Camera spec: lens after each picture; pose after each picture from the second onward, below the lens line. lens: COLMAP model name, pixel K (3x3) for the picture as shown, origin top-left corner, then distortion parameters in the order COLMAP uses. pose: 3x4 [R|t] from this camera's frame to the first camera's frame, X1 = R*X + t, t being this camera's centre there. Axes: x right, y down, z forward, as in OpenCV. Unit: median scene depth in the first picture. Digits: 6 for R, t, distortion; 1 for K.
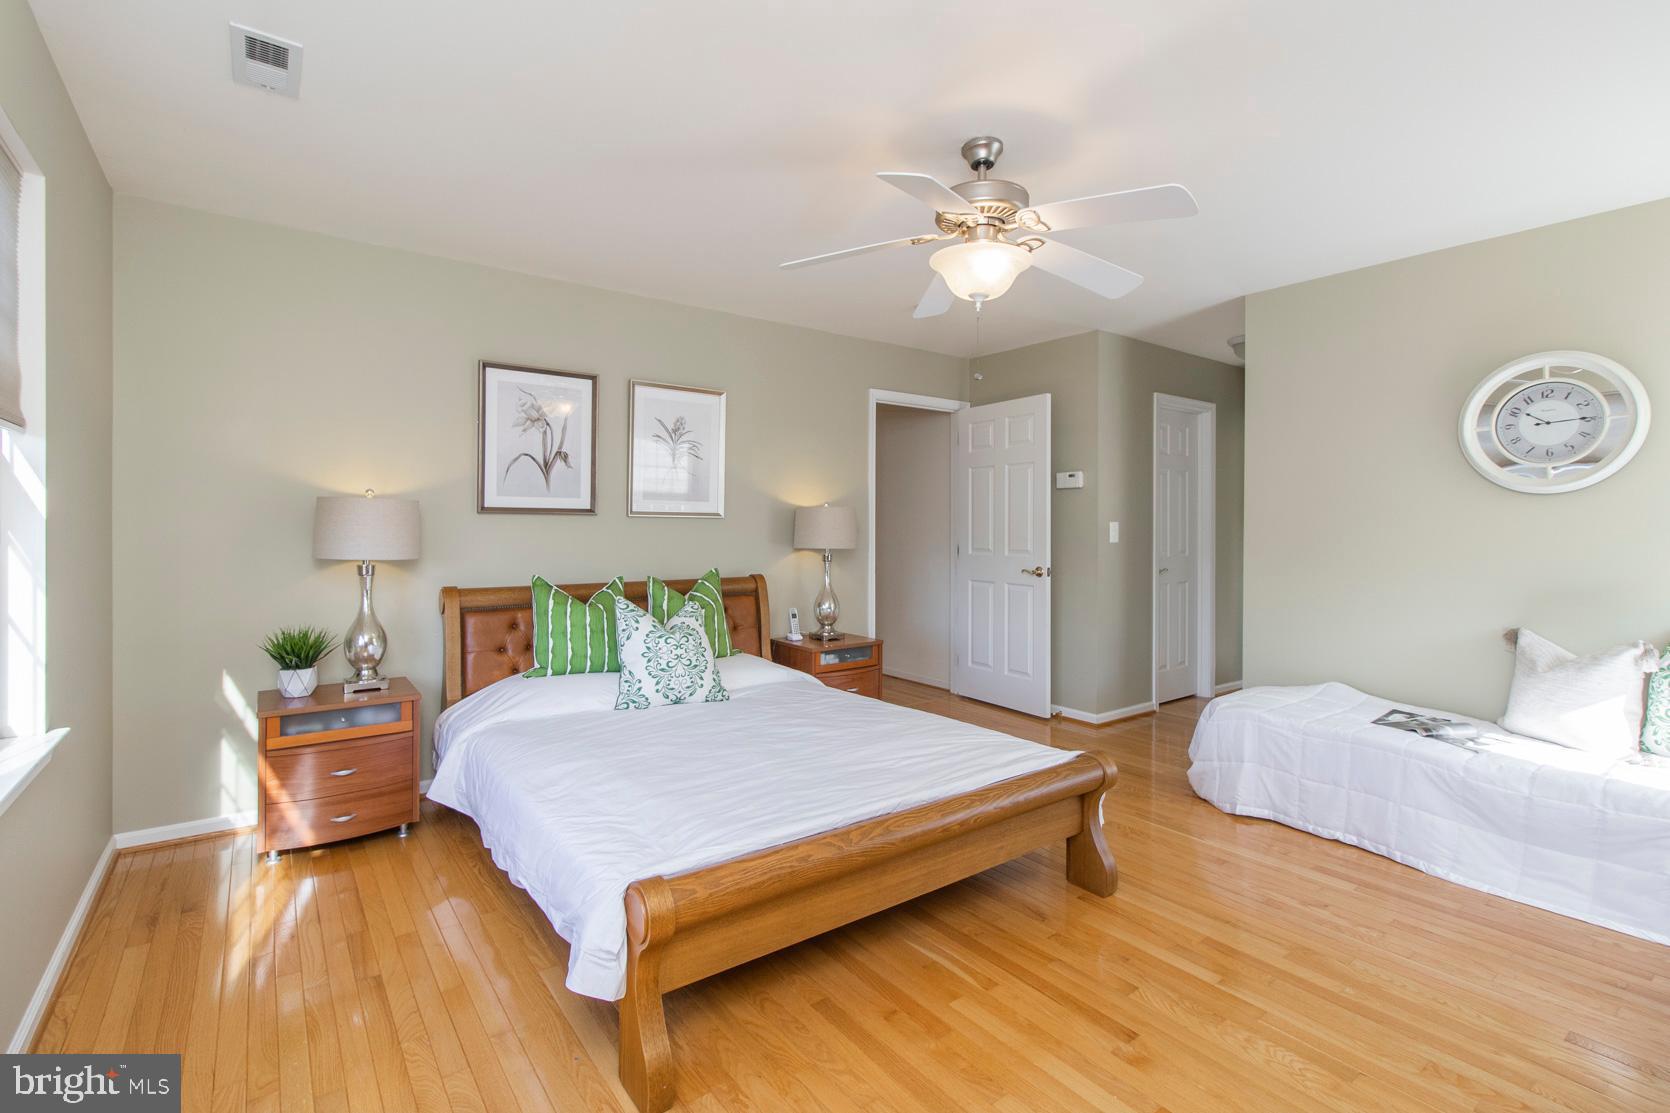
lens RADIAL K [[765.4, 0, 832.7], [0, 765.4, 526.5], [0, 0, 1]] dist [0.002709, -0.000346]
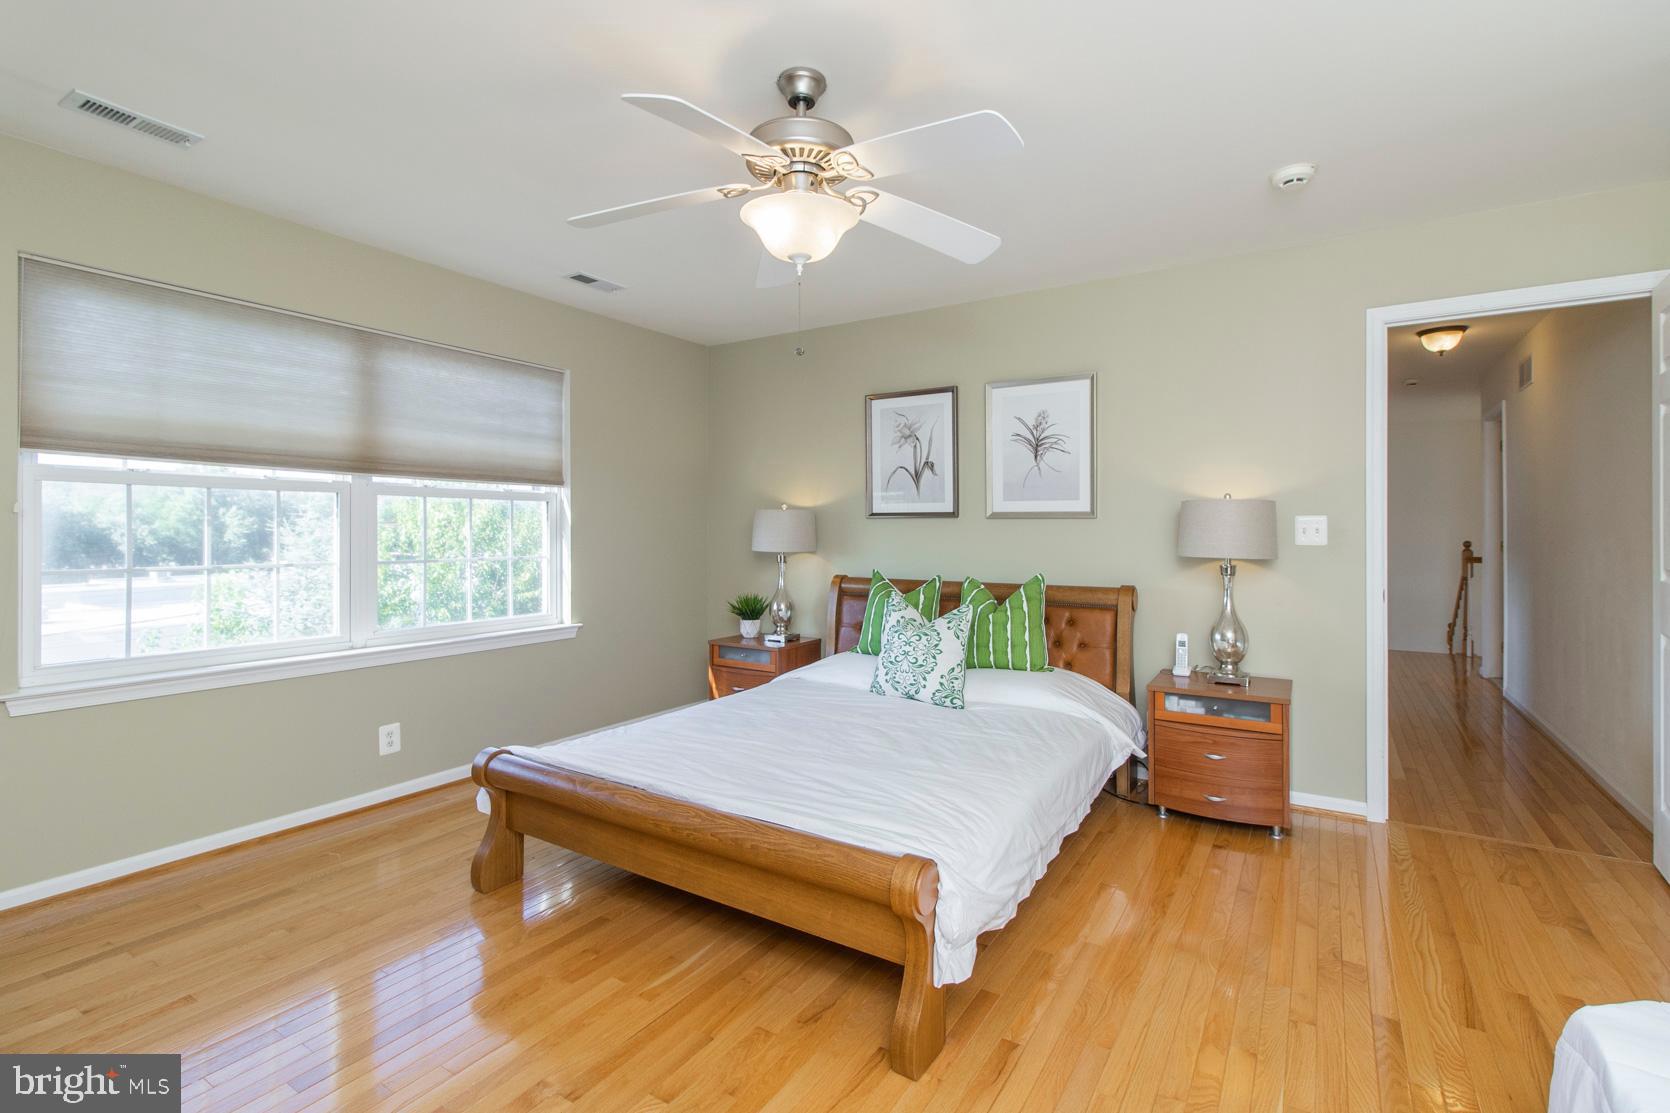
lens RADIAL K [[761.3, 0, 834.4], [0, 761.3, 545.1], [0, 0, 1]] dist [0.001749, -0.000019]
pose [[0.354393, 0.019475, -0.934894, 0.650372], [0.002278, 0.999762, 0.021690, -0.000024], [0.935094, -0.009816, 0.354265, 0.481406]]
